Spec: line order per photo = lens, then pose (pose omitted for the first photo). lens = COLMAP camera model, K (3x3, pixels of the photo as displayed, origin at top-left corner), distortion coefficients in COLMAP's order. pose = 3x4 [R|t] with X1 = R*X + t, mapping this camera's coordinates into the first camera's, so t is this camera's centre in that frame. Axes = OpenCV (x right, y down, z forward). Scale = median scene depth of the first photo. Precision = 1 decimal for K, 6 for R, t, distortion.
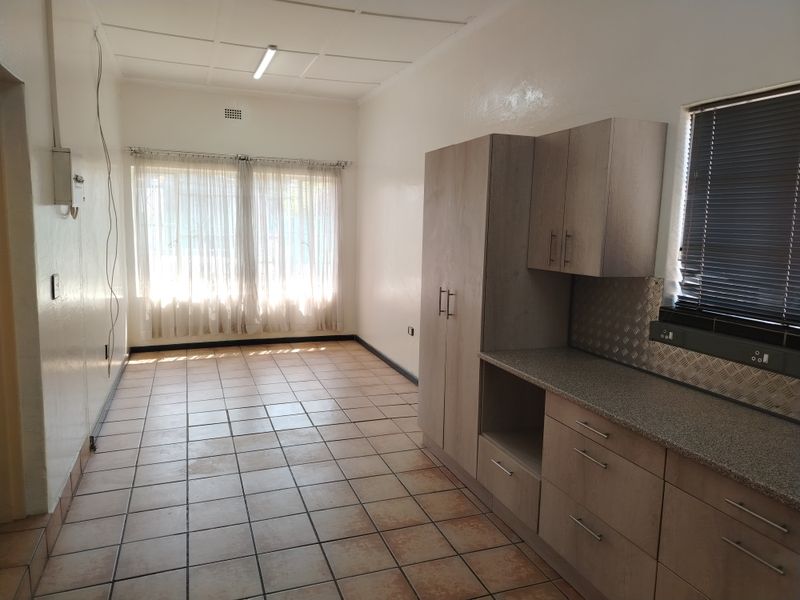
lens RADIAL K [[558.3, 0, 397.1], [0, 558.3, 298.2], [0, 0, 1]] dist [0.035615, -0.042652]
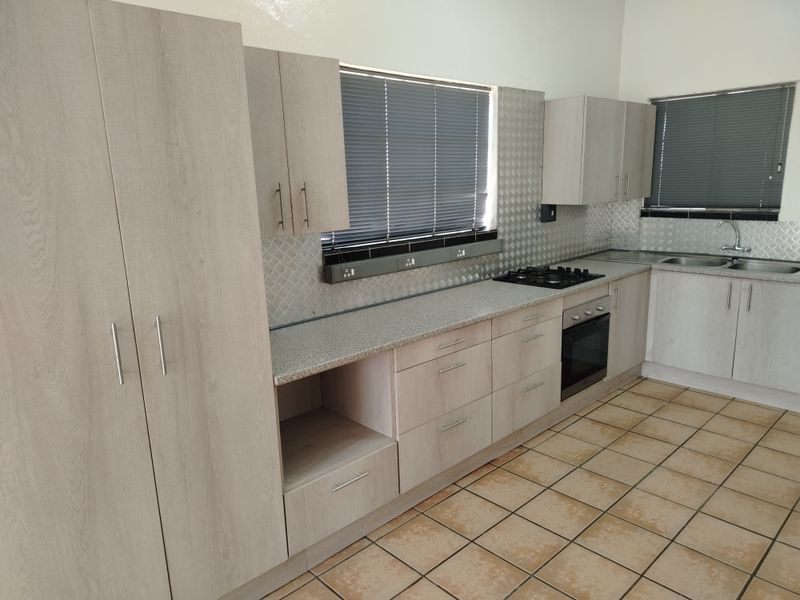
lens RADIAL K [[558.3, 0, 395.9], [0, 558.3, 299.3], [0, 0, 1]] dist [0.035615, -0.042652]
pose [[-0.393701, -0.198936, 0.897454, -0.558001], [0.147519, 0.949975, 0.275293, -0.173391], [-0.907324, 0.240774, -0.344659, 1.268041]]
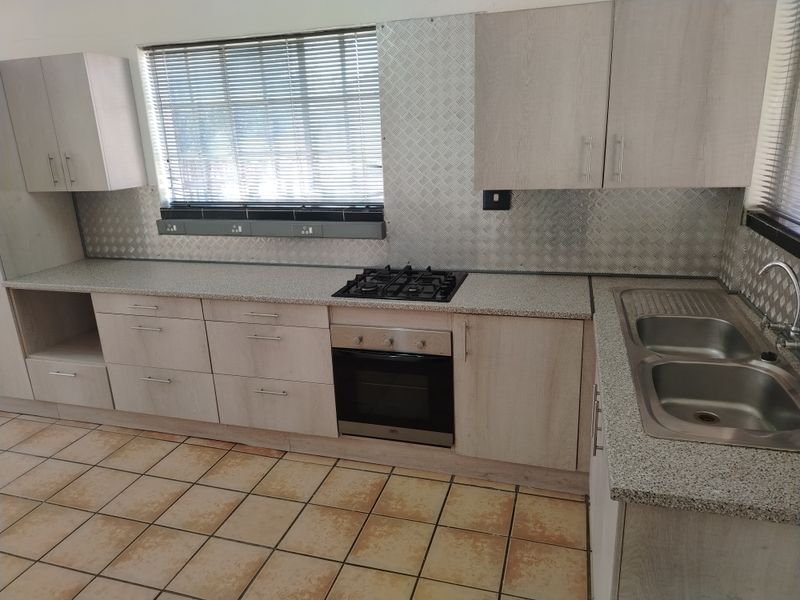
lens RADIAL K [[558.3, 0, 397.3], [0, 558.3, 299.6], [0, 0, 1]] dist [0.035615, -0.042652]
pose [[0.603297, -0.276106, 0.748196, -0.229342], [0.157542, 0.960931, 0.227580, 0.009745], [-0.781801, -0.019426, 0.623225, -0.238470]]
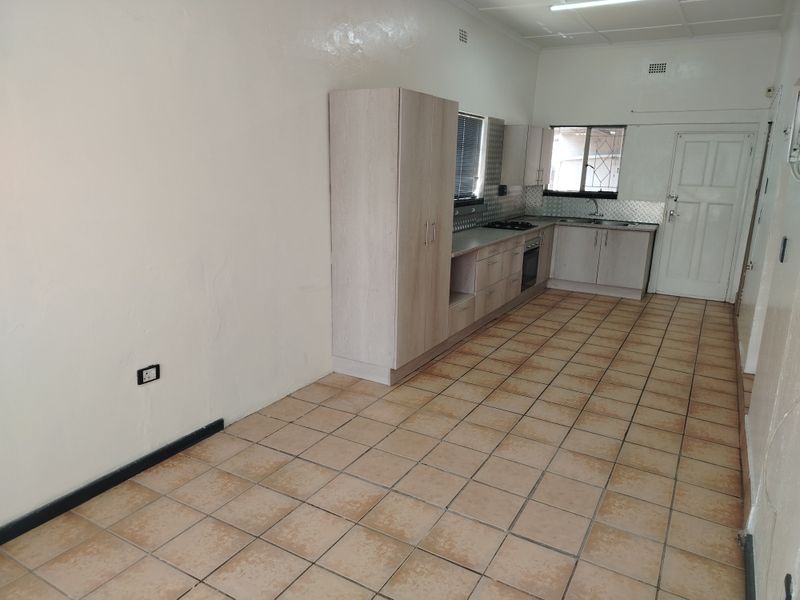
lens RADIAL K [[558.3, 0, 394.6], [0, 558.3, 302.6], [0, 0, 1]] dist [0.035615, -0.042652]
pose [[-0.636877, -0.219121, 0.739171, -1.041104], [0.068755, 0.938797, 0.337539, -0.344445], [-0.767894, 0.265793, -0.582832, 2.387495]]
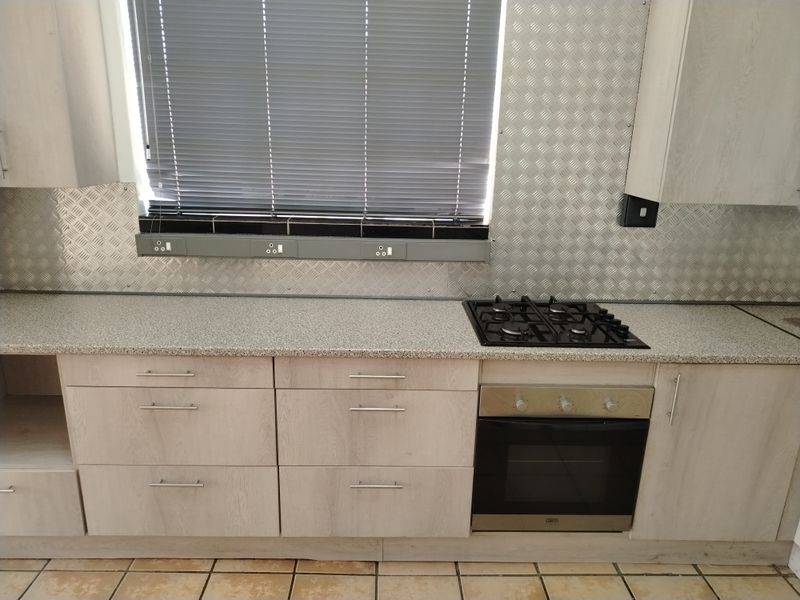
lens RADIAL K [[558.3, 0, 395.5], [0, 558.3, 299.1], [0, 0, 1]] dist [0.035615, -0.042652]
pose [[0.327732, -0.278683, 0.902734, -0.217582], [0.109711, 0.960267, 0.256614, -0.040993], [-0.938379, 0.014940, 0.345285, 0.335859]]
